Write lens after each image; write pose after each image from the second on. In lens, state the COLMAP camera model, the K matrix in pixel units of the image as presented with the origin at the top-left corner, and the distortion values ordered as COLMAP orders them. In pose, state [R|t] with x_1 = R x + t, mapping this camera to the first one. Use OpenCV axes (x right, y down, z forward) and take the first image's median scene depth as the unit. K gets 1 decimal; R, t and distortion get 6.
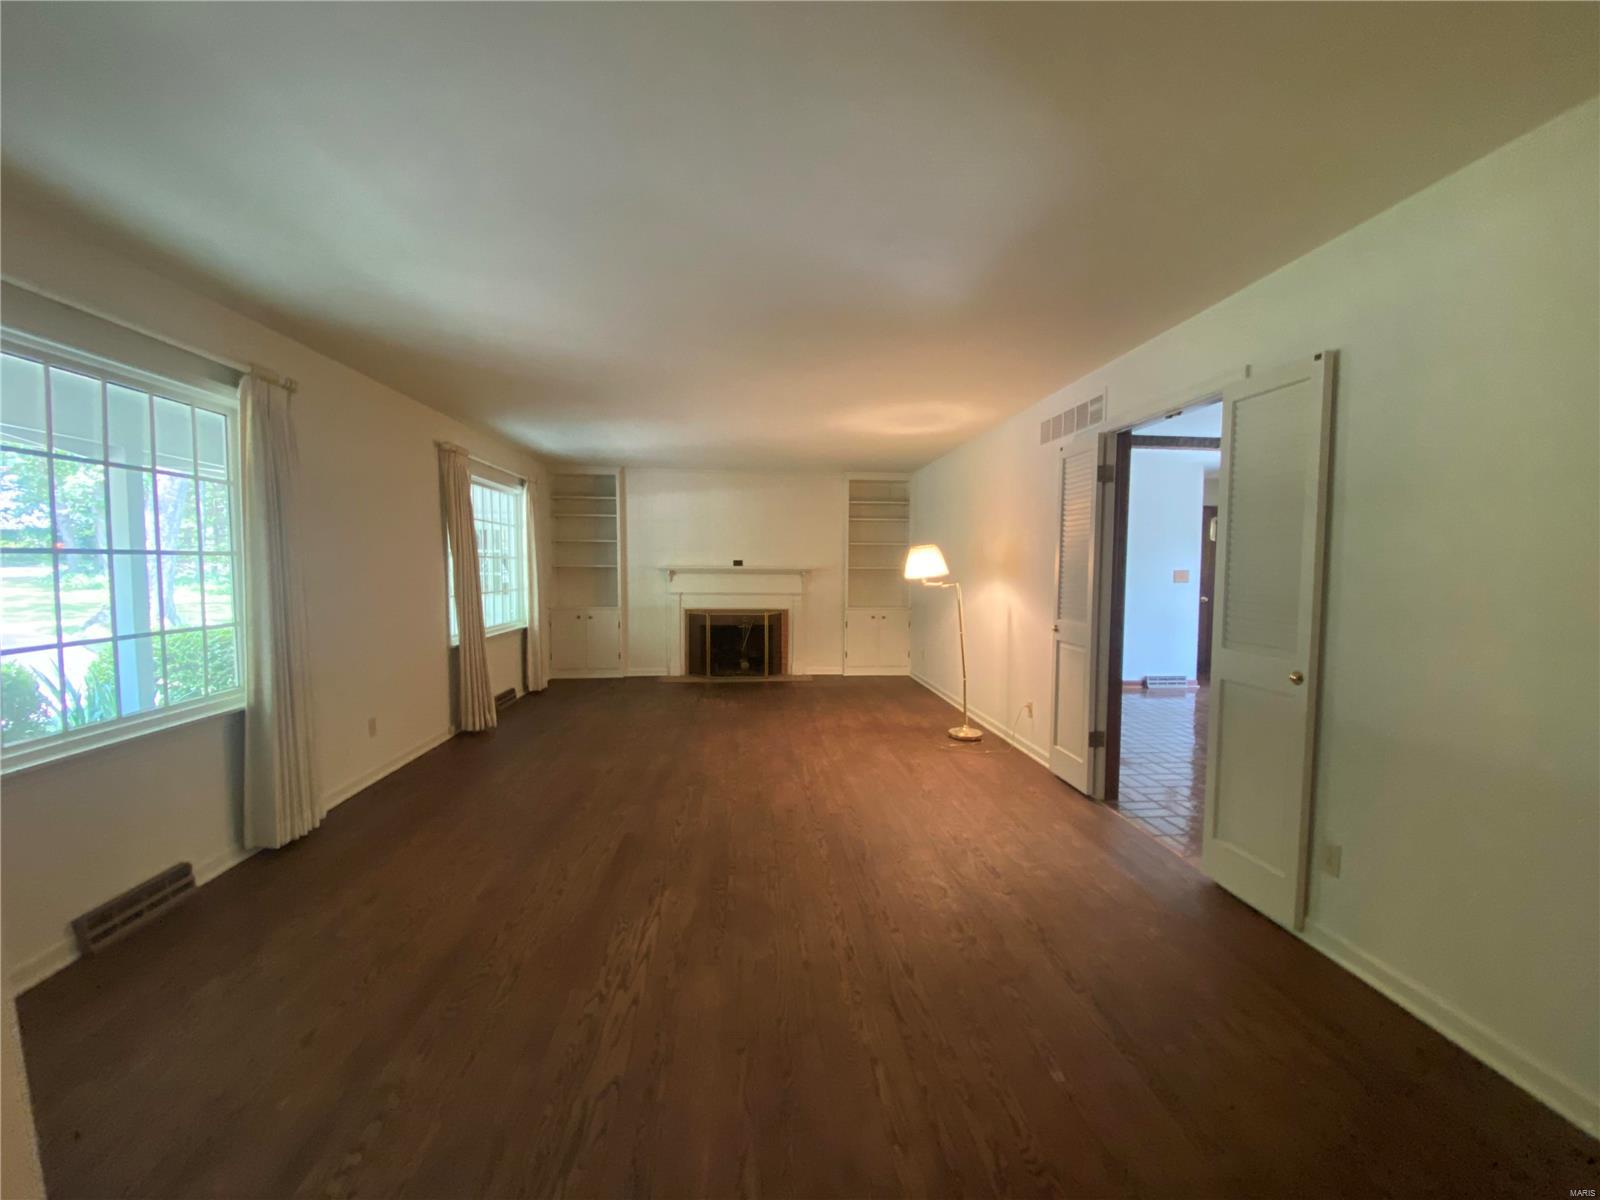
lens RADIAL K [[650.6, 0, 794.4], [0, 650.6, 602.9], [0, 0, 1]] dist [0.017868, -0.014337]
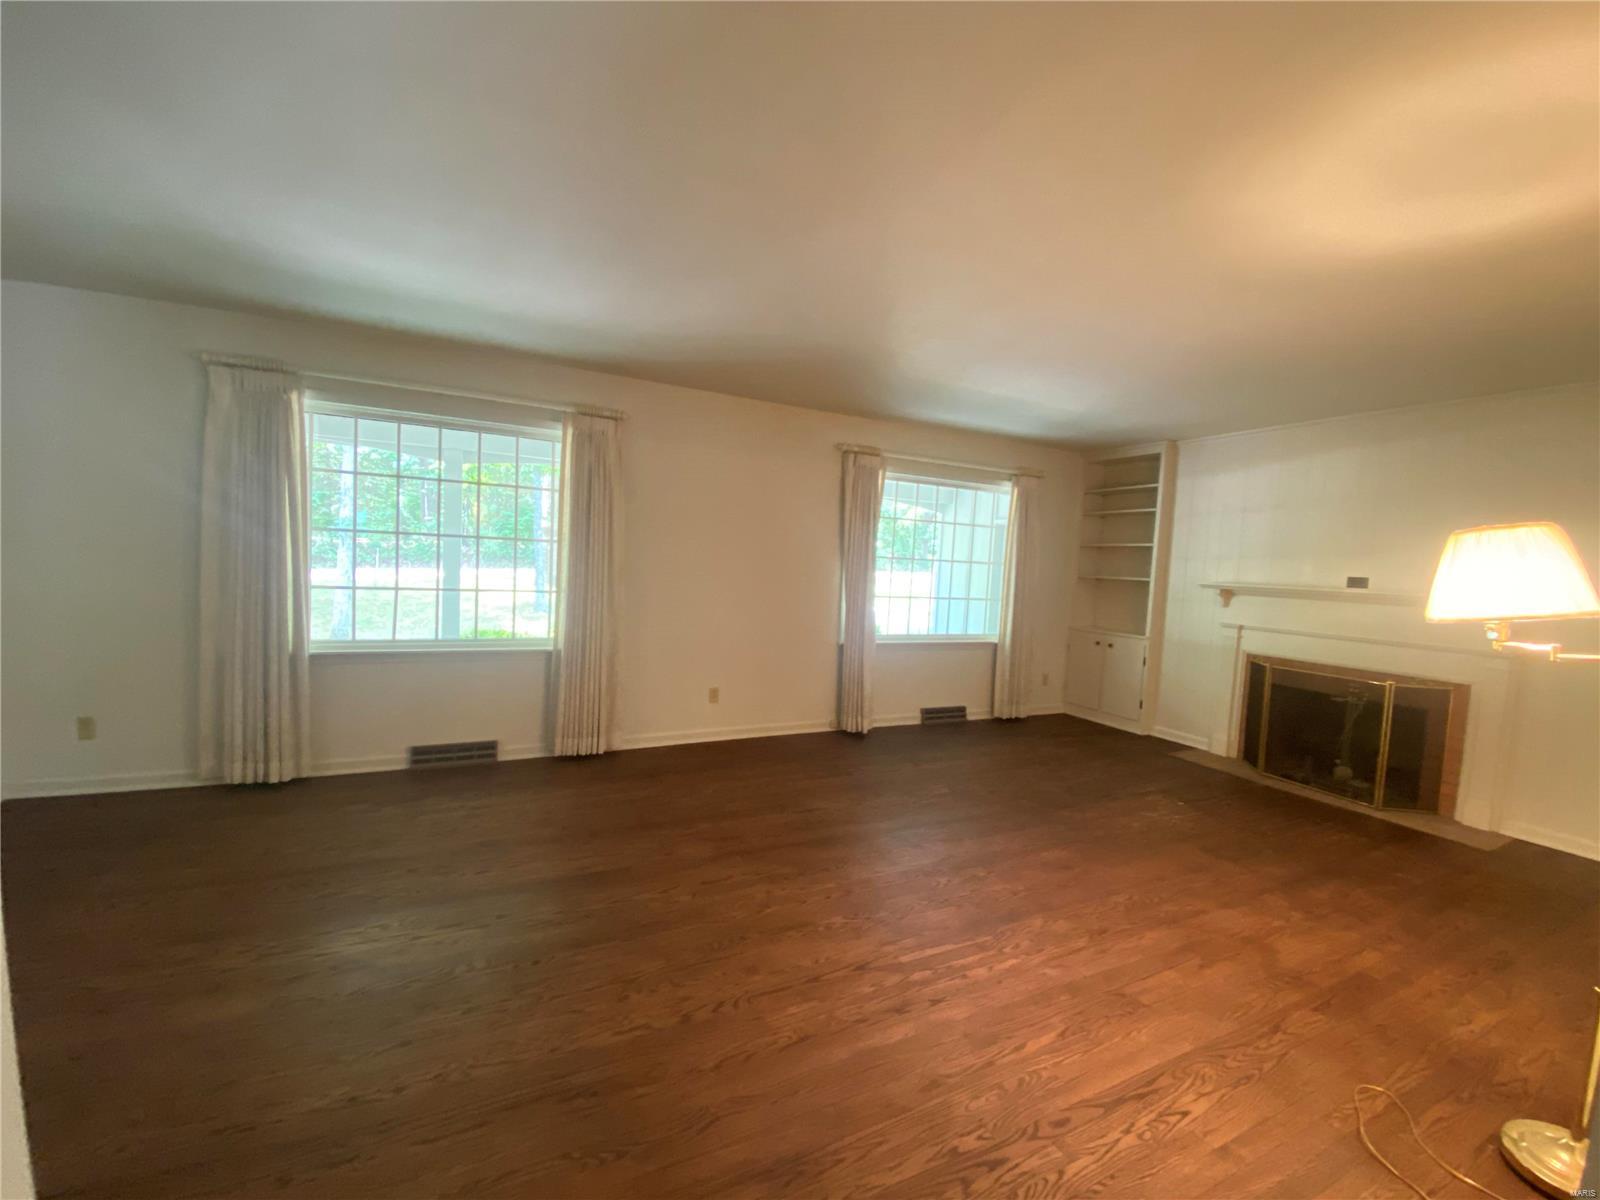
lens RADIAL K [[650.6, 0, 808.1], [0, 650.6, 604.0], [0, 0, 1]] dist [0.017868, -0.014337]
pose [[0.359771, 0.069246, -0.930468, 0.286277], [-0.099469, 0.994406, 0.035543, -0.019302], [0.927724, 0.079766, 0.364646, 0.426224]]
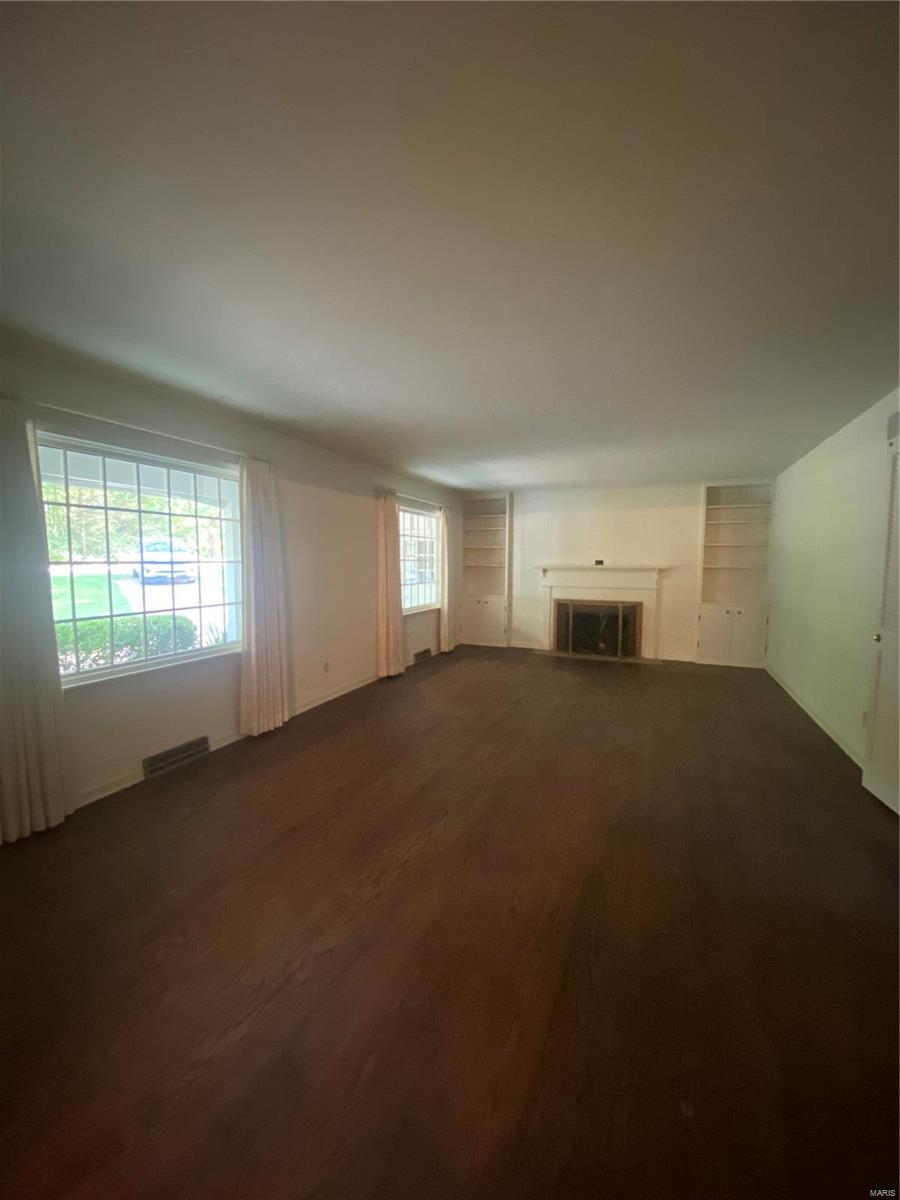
lens RADIAL K [[487.9, 0, 440.9], [0, 487.9, 600.4], [0, 0, 1]] dist [0.017868, -0.014337]
pose [[0.880165, 0.036725, -0.473245, 0.100564], [-0.025034, 0.999206, 0.030982, -0.012690], [0.474007, -0.015422, 0.880386, 0.051094]]
